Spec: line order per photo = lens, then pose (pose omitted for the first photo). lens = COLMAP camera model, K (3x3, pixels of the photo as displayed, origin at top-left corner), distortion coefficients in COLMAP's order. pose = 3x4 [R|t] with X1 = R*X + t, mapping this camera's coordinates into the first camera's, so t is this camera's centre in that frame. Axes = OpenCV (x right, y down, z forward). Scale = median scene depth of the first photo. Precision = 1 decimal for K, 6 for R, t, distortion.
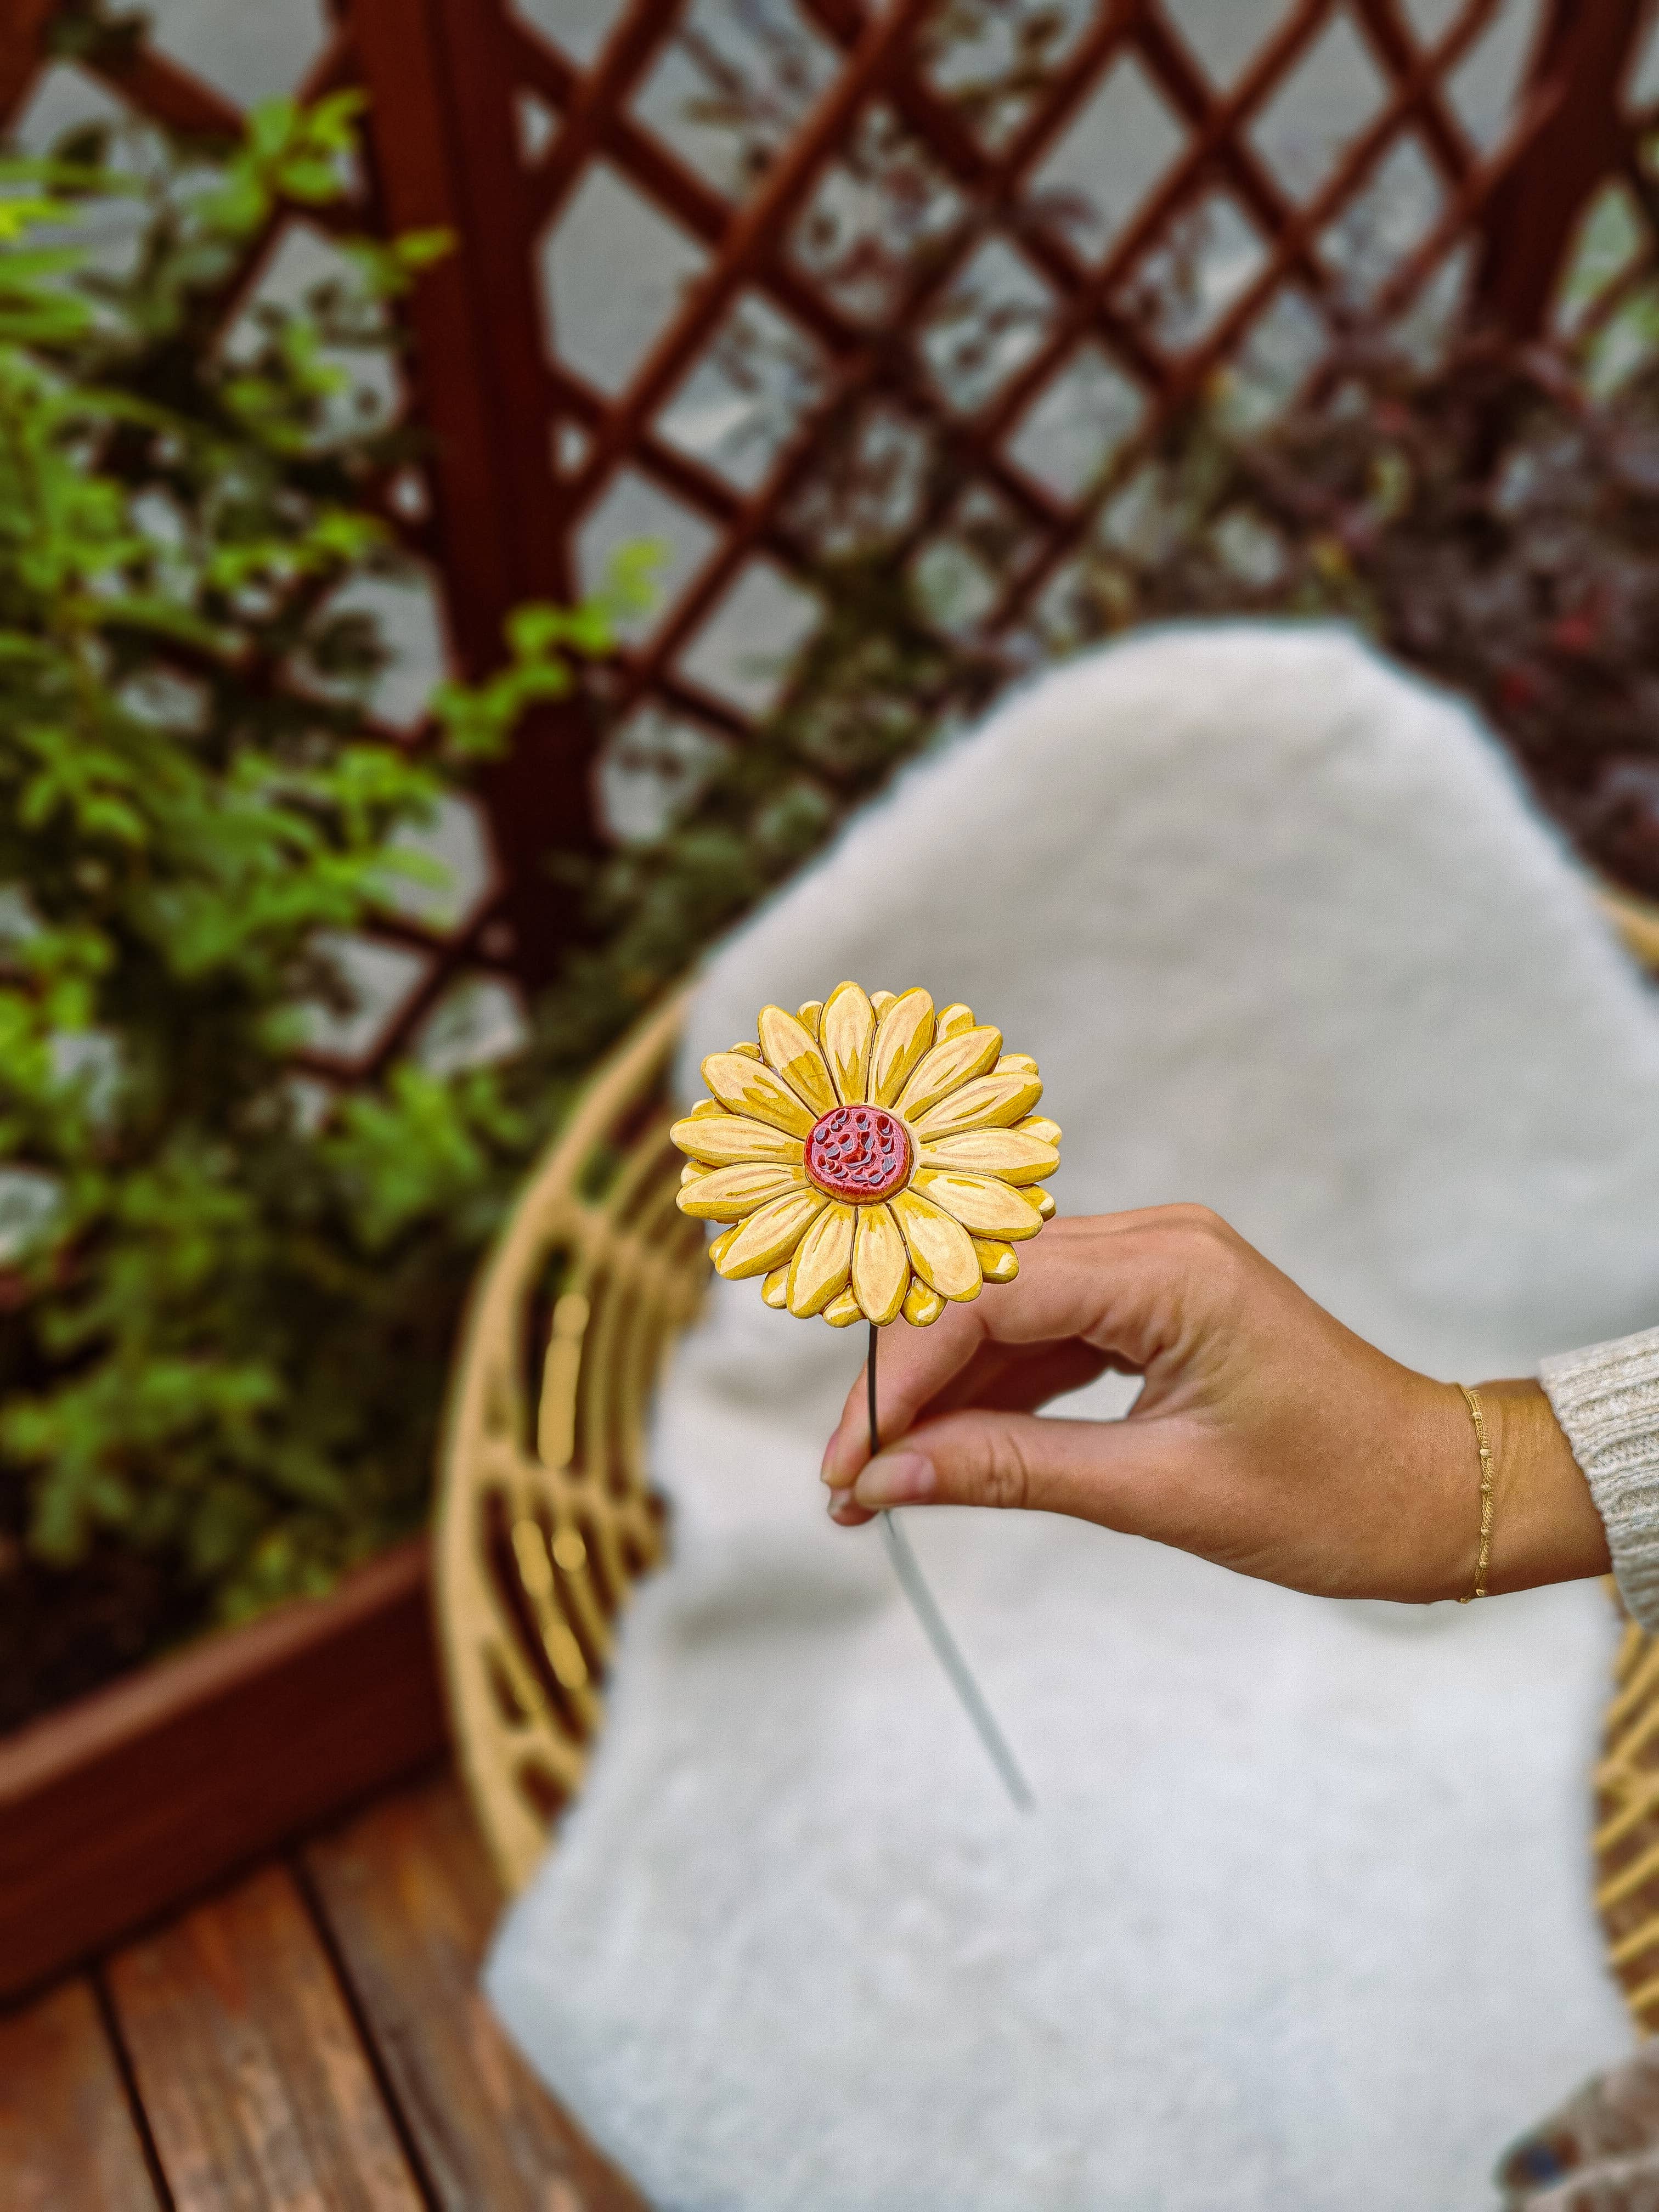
lens RADIAL K [[1700.4, 0, 860.3], [0, 1700.4, 1097.7], [0, 0, 1]] dist [0.001452, -0.005581]
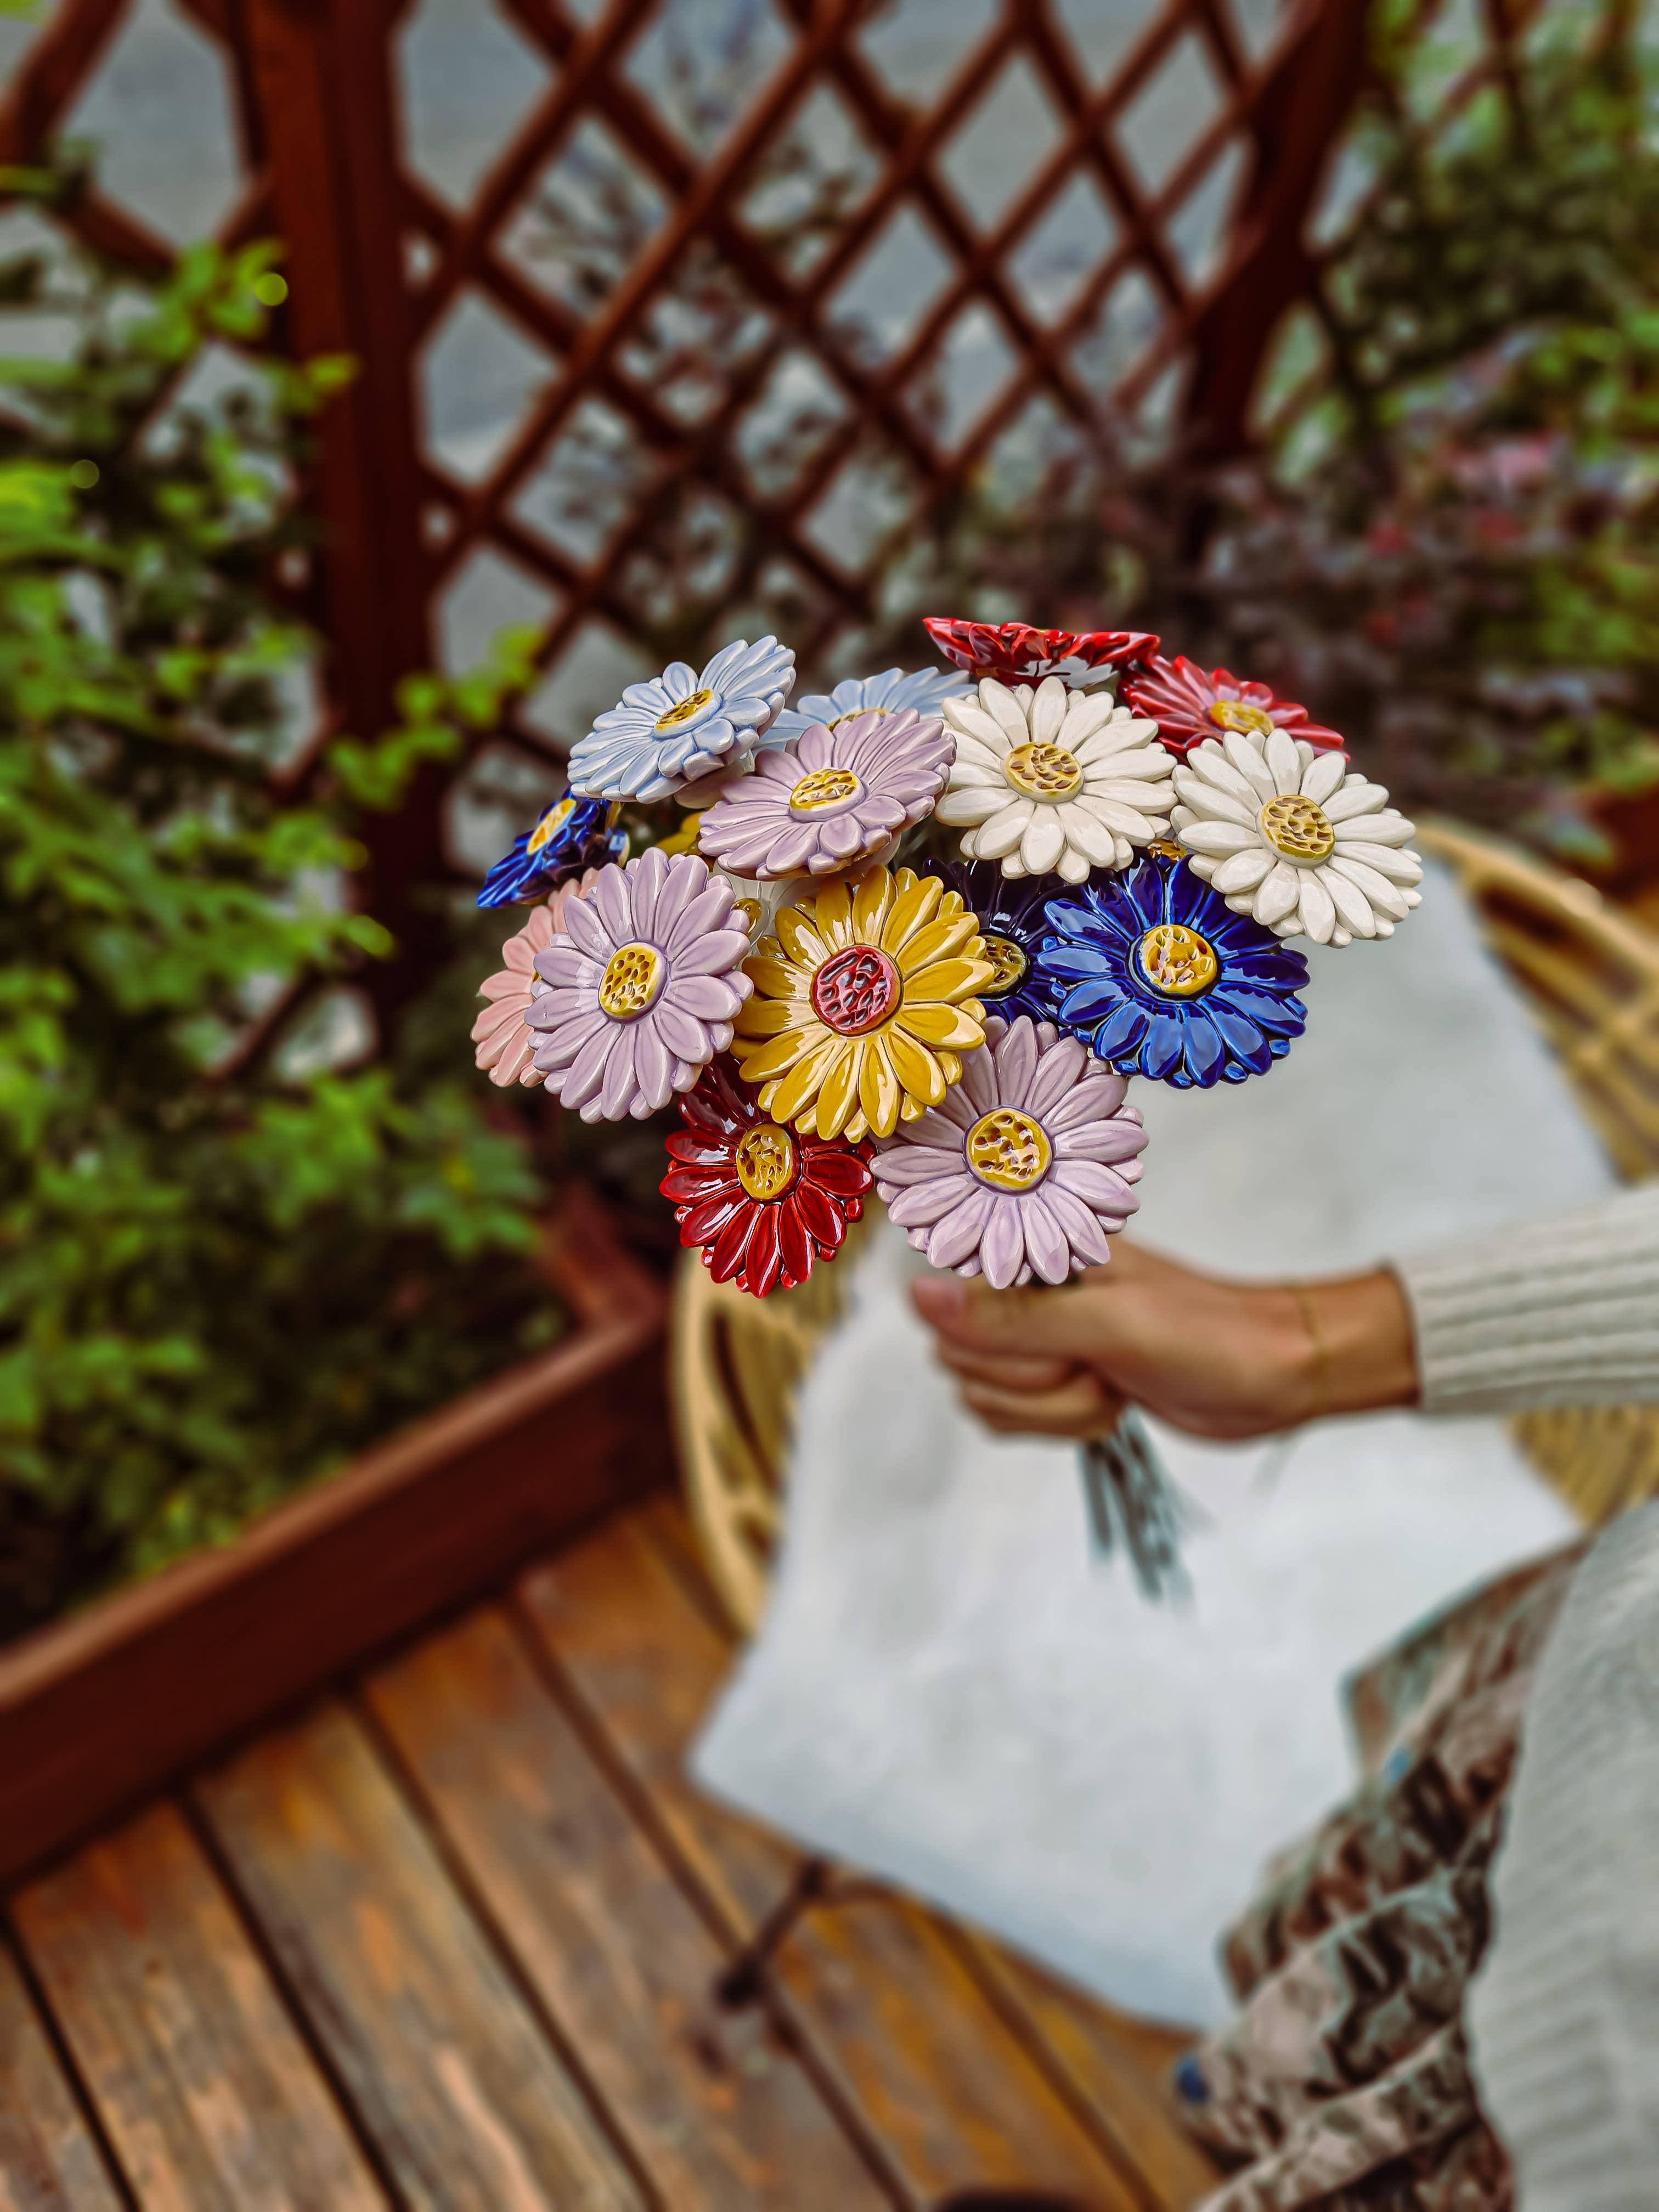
lens RADIAL K [[1704.3, 0, 832.7], [0, 1704.3, 1101.1], [0, 0, 1]] dist [0.006624, 0.000372]
pose [[0.989526, -0.018347, 0.143181, -0.073834], [0.017046, 0.999802, 0.010306, -0.004580], [-0.143342, -0.007757, 0.989643, -0.166124]]
